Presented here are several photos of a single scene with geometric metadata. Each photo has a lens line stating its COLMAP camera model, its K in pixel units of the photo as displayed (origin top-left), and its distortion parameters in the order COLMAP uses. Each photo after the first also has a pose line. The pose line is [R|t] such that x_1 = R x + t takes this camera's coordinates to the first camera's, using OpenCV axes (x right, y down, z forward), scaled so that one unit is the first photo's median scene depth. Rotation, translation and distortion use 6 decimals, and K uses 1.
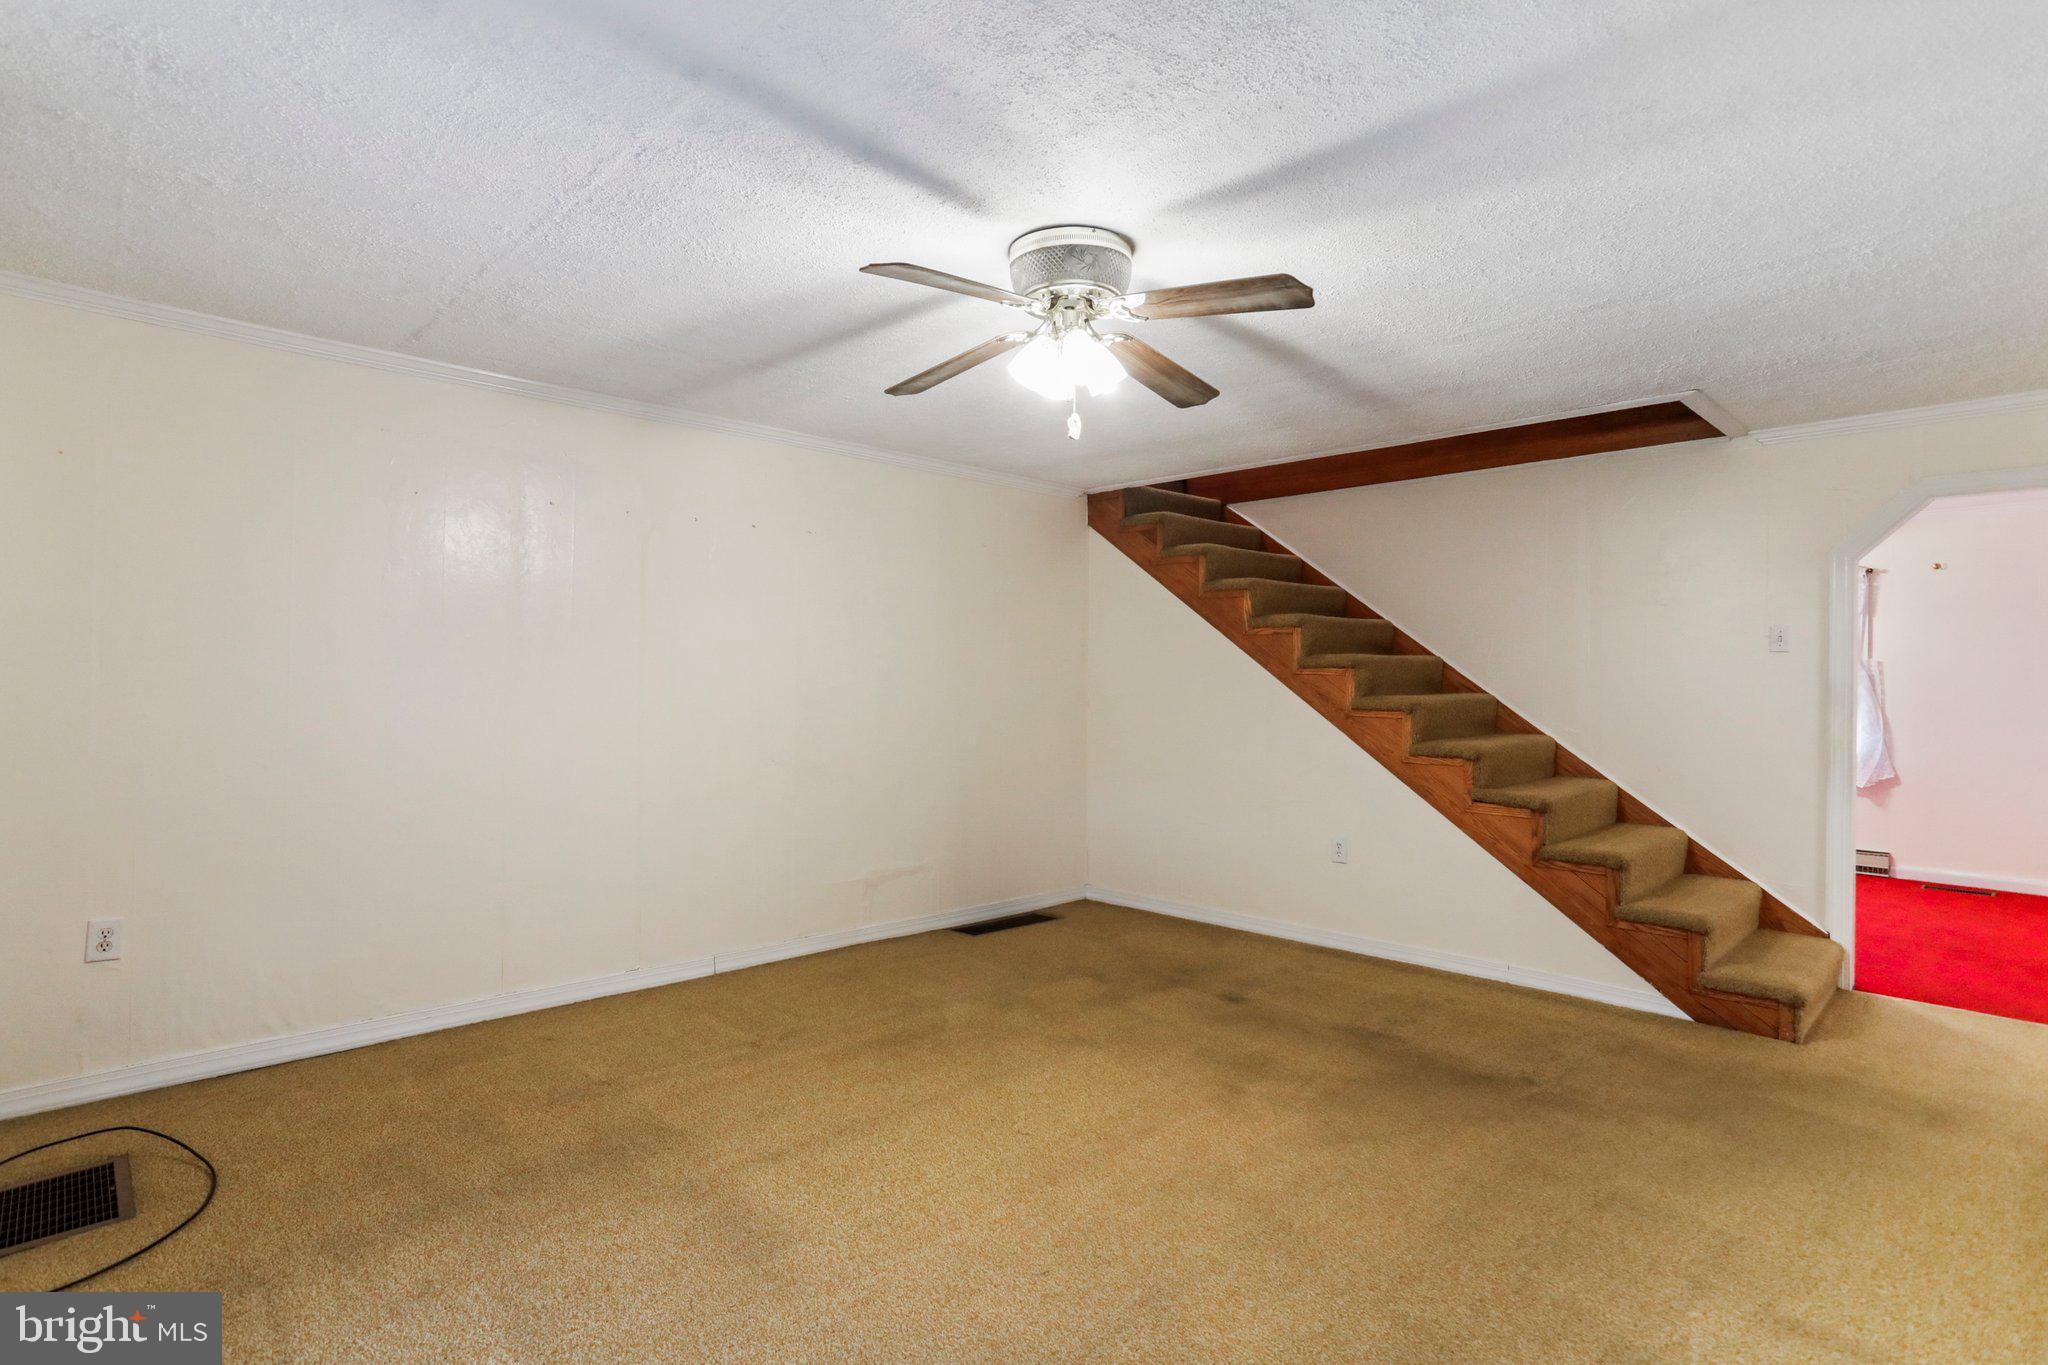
lens RADIAL K [[1020.9, 0, 1004.8], [0, 1020.9, 673.7], [0, 0, 1]] dist [-0.026264, 0.000077]
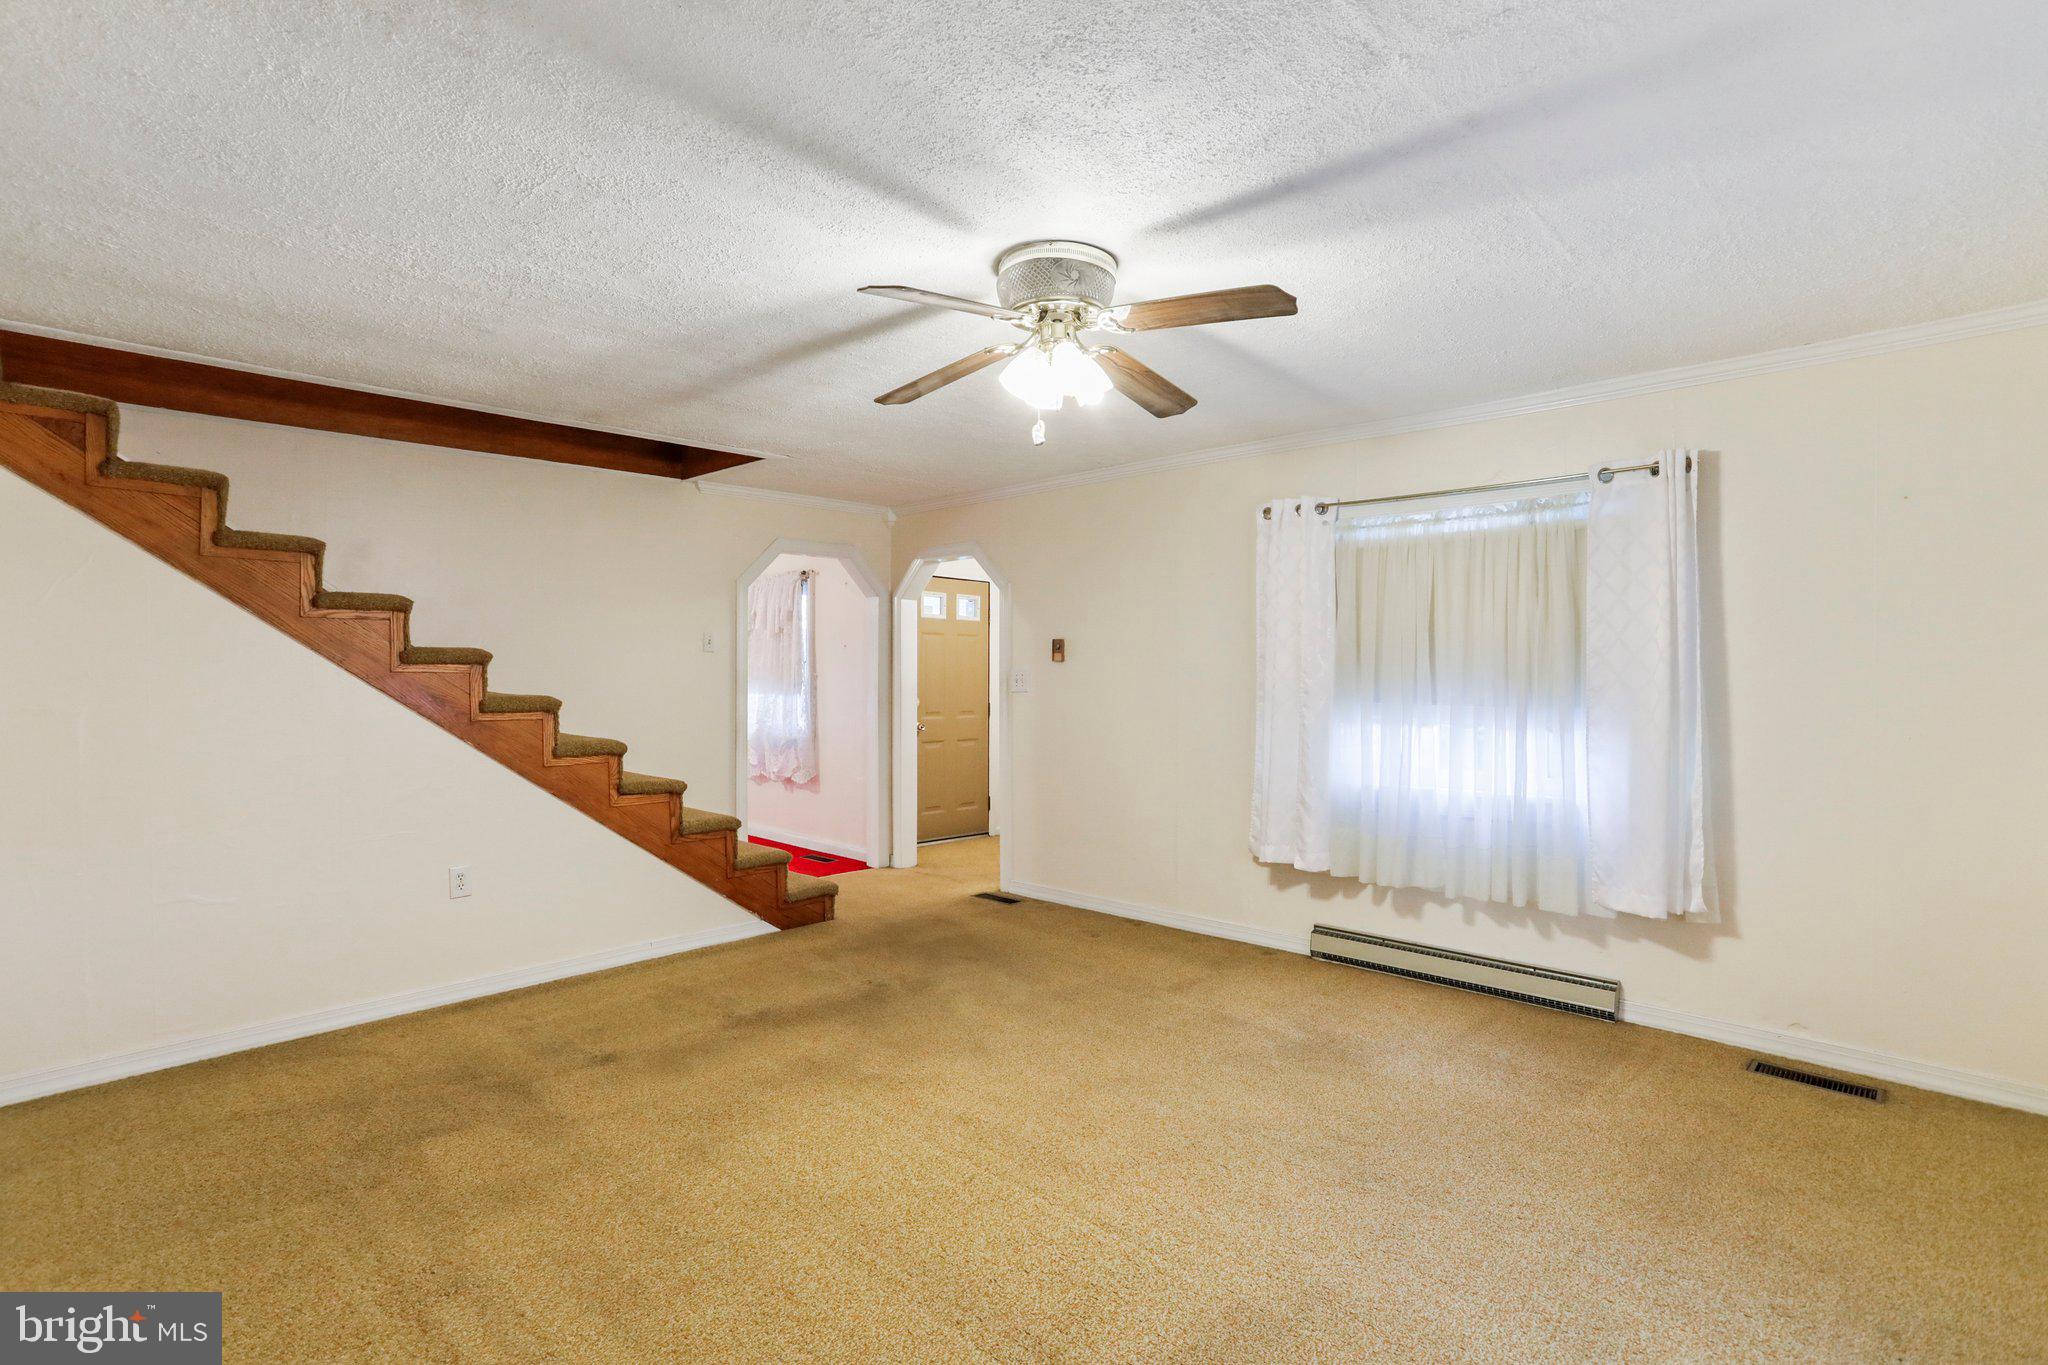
lens RADIAL K [[1020.9, 0, 1004.8], [0, 1020.9, 673.7], [0, 0, 1]] dist [-0.026264, 0.000077]
pose [[-0.045988, -0.011164, 0.998880, -0.641139], [-0.000788, 0.999938, 0.011139, -0.009322], [-0.998942, -0.000275, -0.045994, 0.729420]]
